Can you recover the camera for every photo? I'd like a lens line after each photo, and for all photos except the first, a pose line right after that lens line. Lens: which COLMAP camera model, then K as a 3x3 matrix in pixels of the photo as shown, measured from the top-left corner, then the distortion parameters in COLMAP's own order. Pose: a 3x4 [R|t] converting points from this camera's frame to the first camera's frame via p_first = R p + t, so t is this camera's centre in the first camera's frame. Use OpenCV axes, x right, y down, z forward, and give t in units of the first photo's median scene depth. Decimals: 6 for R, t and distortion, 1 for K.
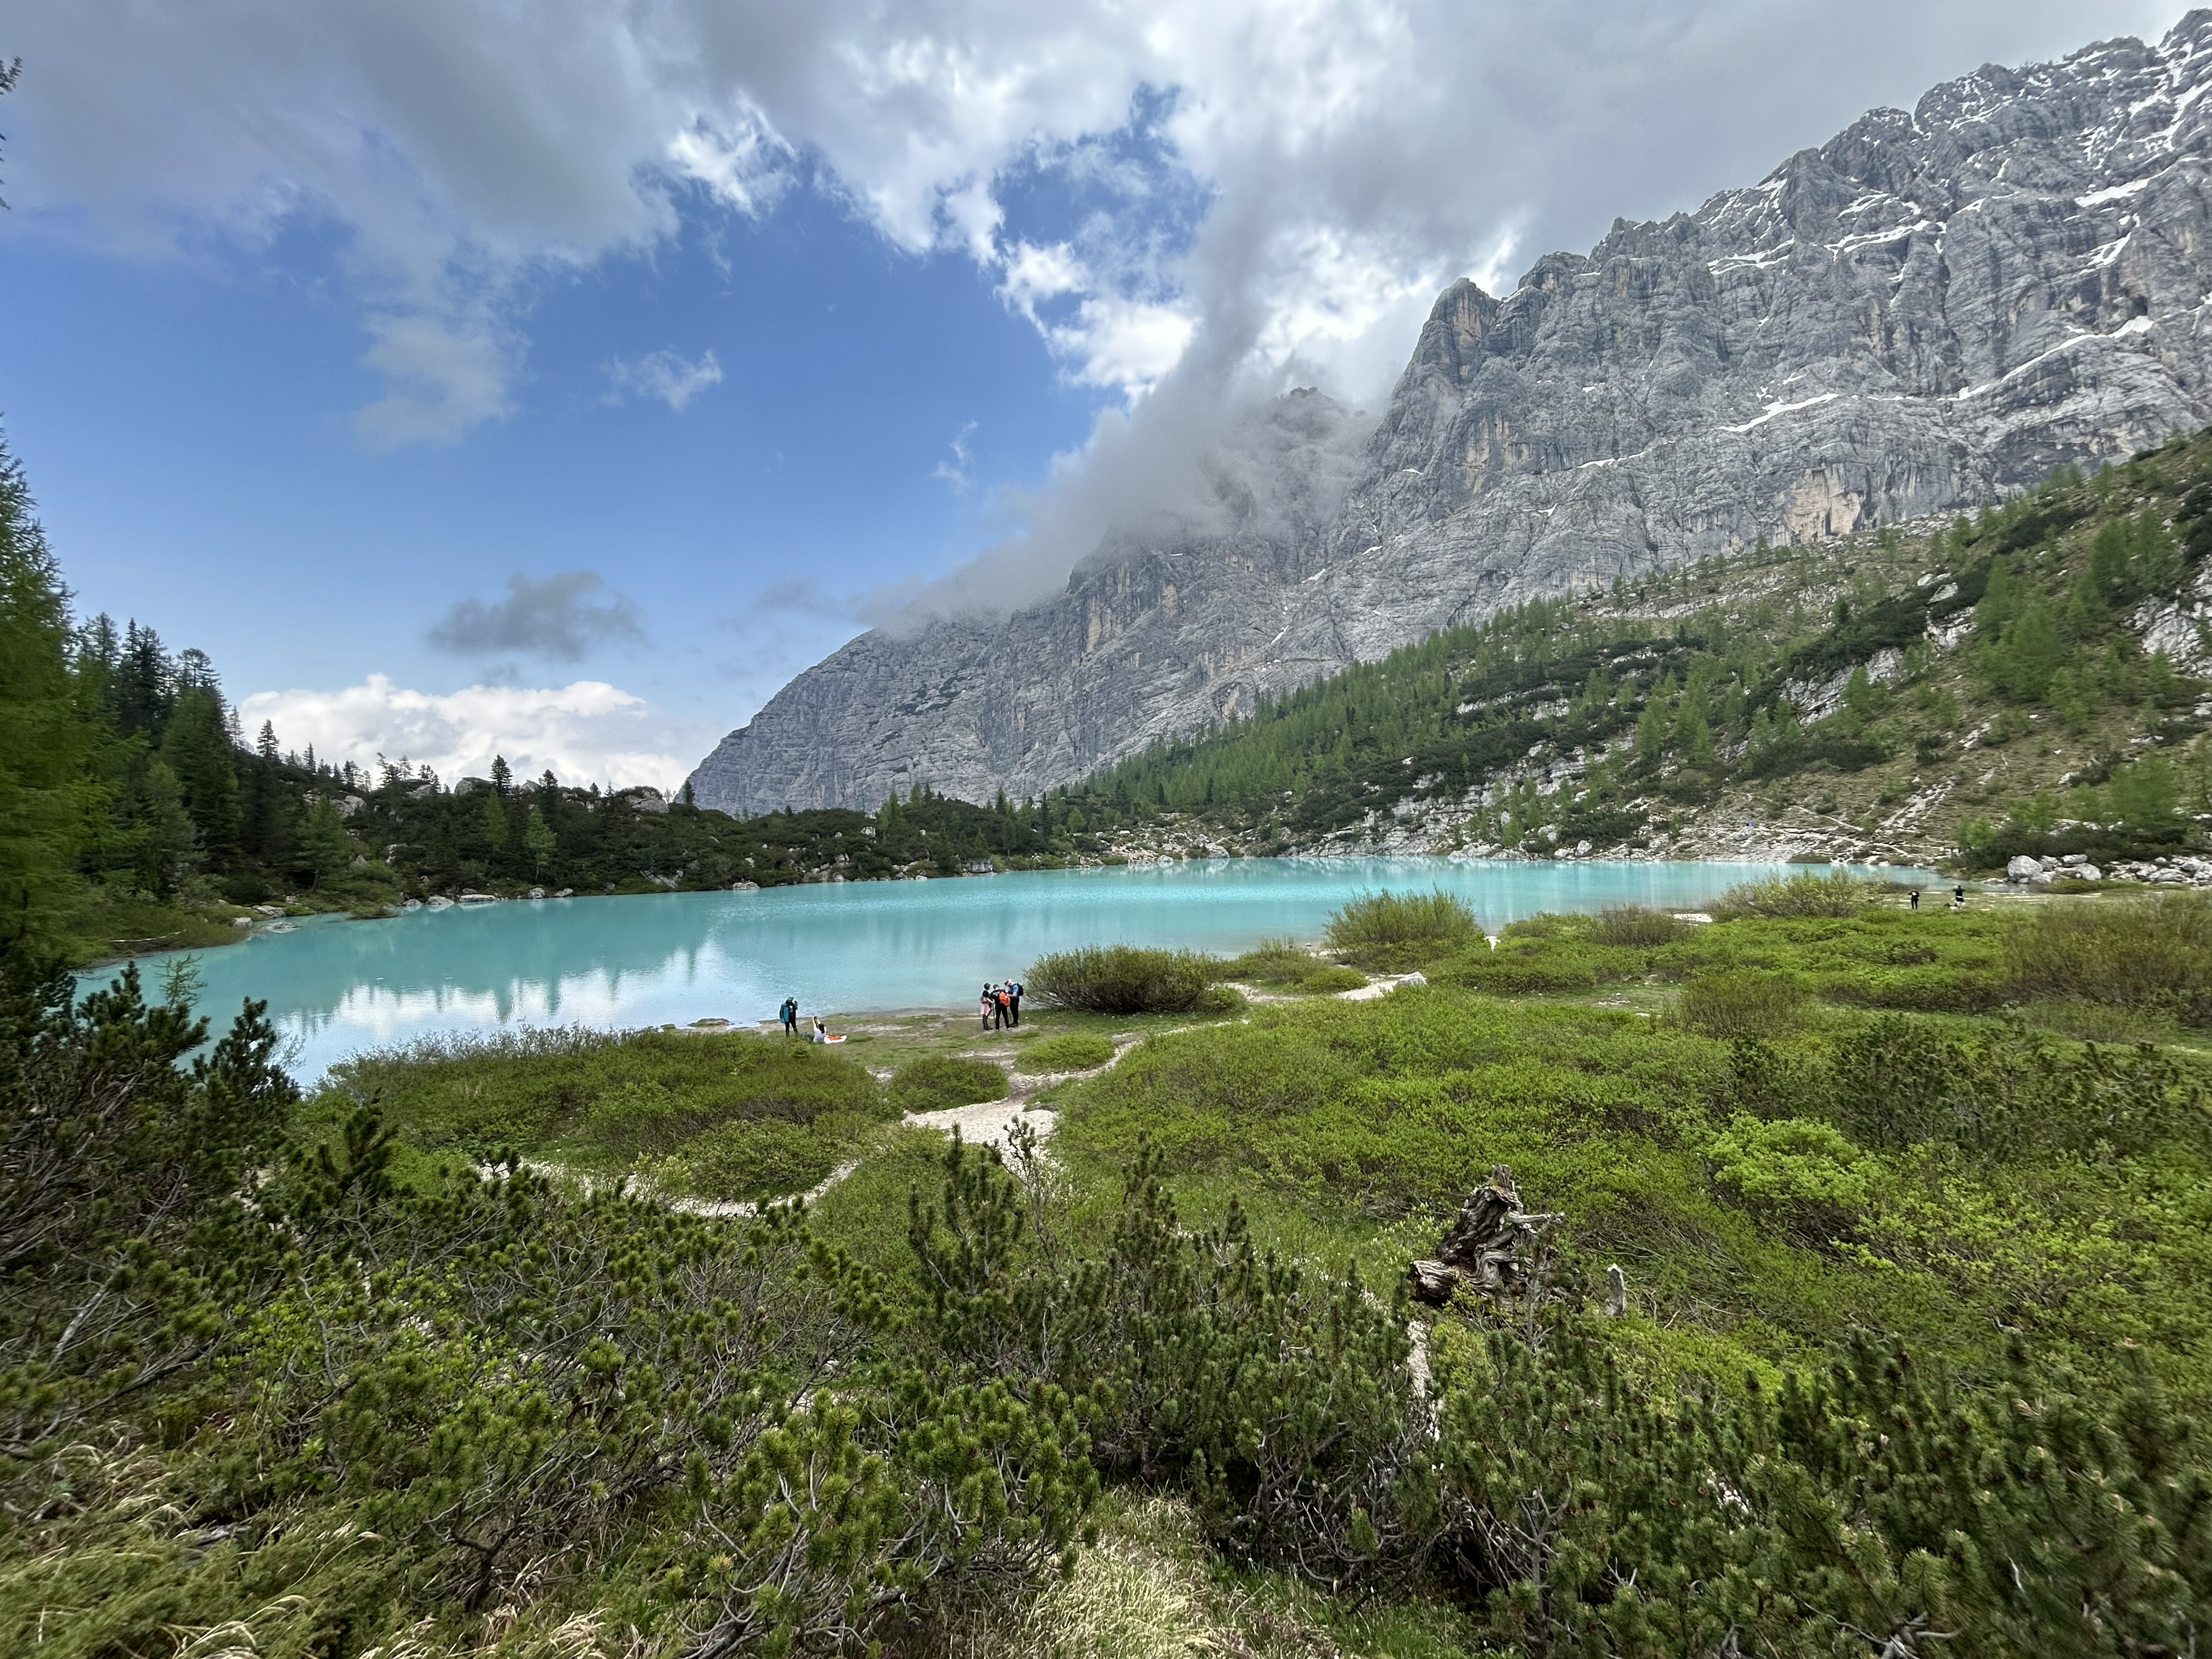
lens RADIAL K [[889.0, 0, 1107.9], [0, 889.0, 832.0], [0, 0, 1]] dist [0.000434, 0.000013]
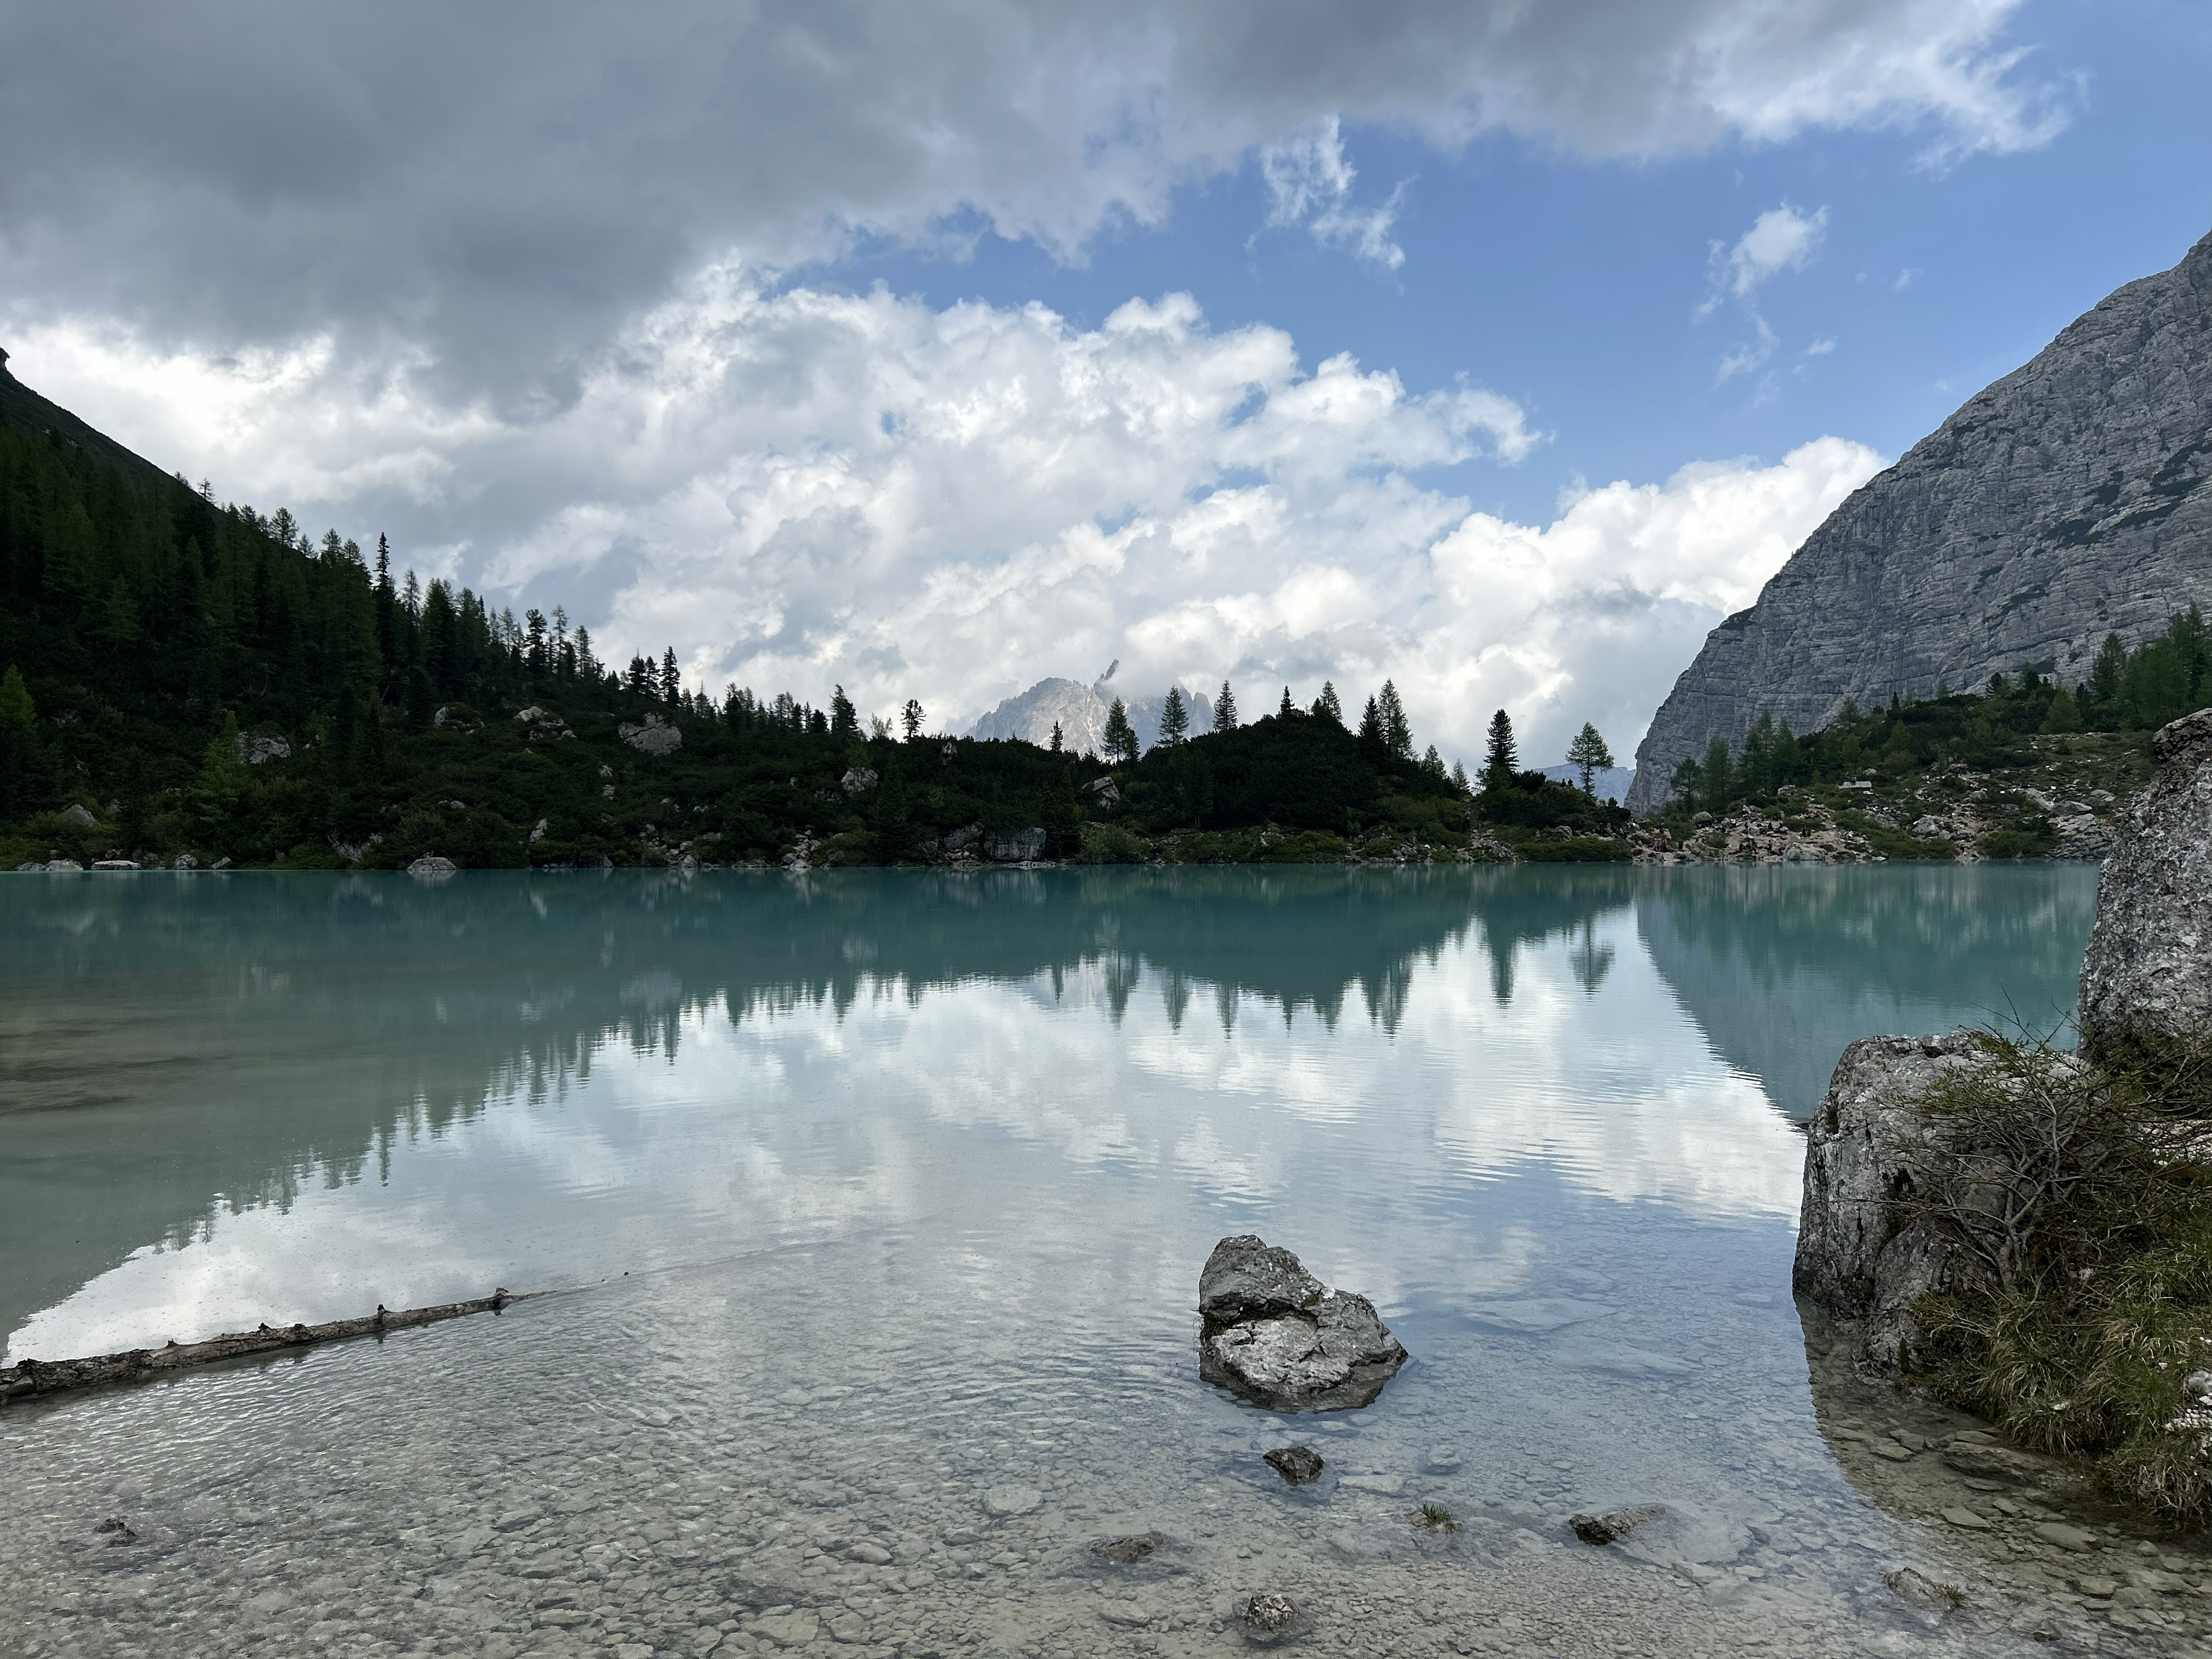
lens RADIAL K [[1663.0, 0, 1105.9], [0, 1663.0, 825.8], [0, 0, 1]] dist [-0.006078, -0.003160]
pose [[0.644761, 0.006930, -0.764353, 0.103786], [-0.001084, 0.999966, 0.008152, 0.003668], [0.764384, -0.004428, 0.644746, 0.087985]]
